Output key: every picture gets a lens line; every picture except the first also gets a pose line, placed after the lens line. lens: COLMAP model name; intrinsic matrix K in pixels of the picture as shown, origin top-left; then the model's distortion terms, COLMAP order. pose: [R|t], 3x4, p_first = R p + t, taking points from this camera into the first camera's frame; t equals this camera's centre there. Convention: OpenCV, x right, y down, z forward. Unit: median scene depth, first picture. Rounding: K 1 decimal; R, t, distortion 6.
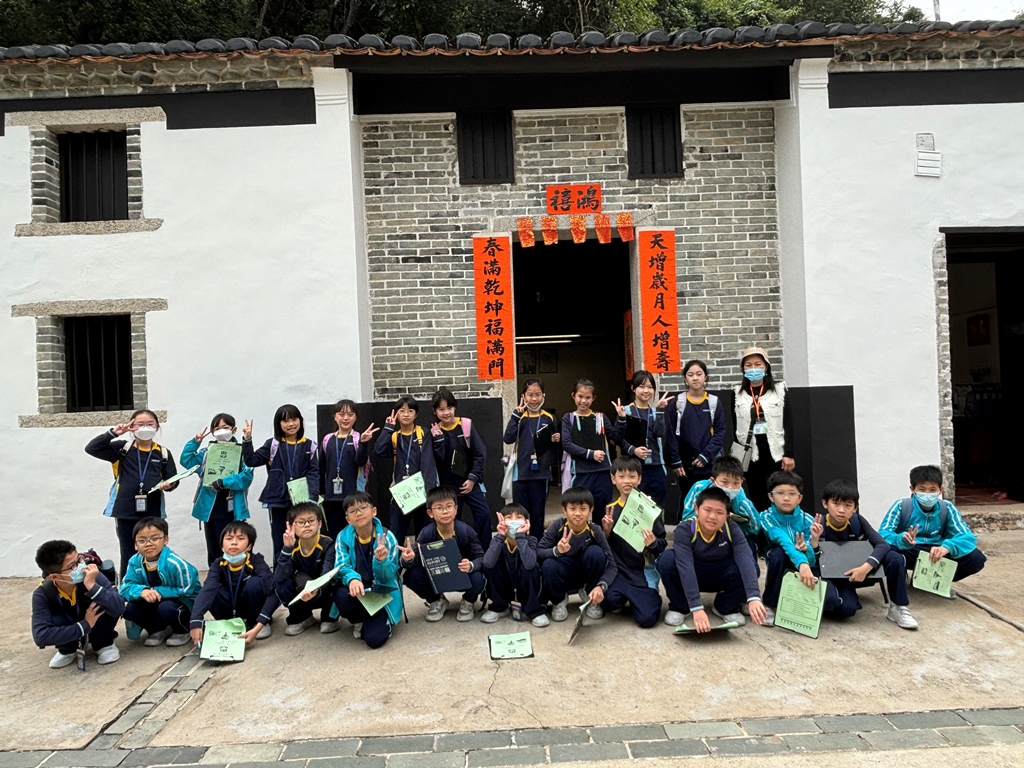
lens RADIAL K [[687.6, 0, 516.8], [0, 687.6, 381.4], [0, 0, 1]] dist [0.024246, -0.026038]
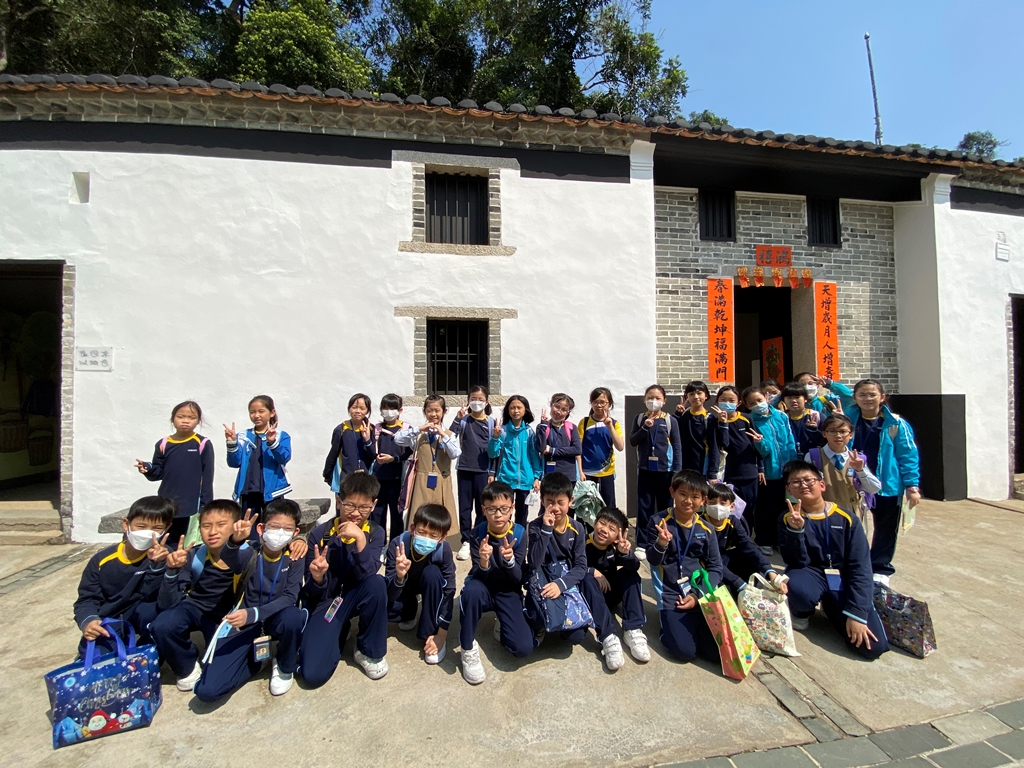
lens RADIAL K [[416.1, 0, 510.4], [0, 416.1, 380.9], [0, 0, 1]] dist [-0.012005, -0.003746]
pose [[0.992549, 0.035417, 0.116584, -0.545429], [-0.034013, 0.999323, -0.014009, 0.021017], [-0.117002, 0.009939, 0.993082, 0.223876]]
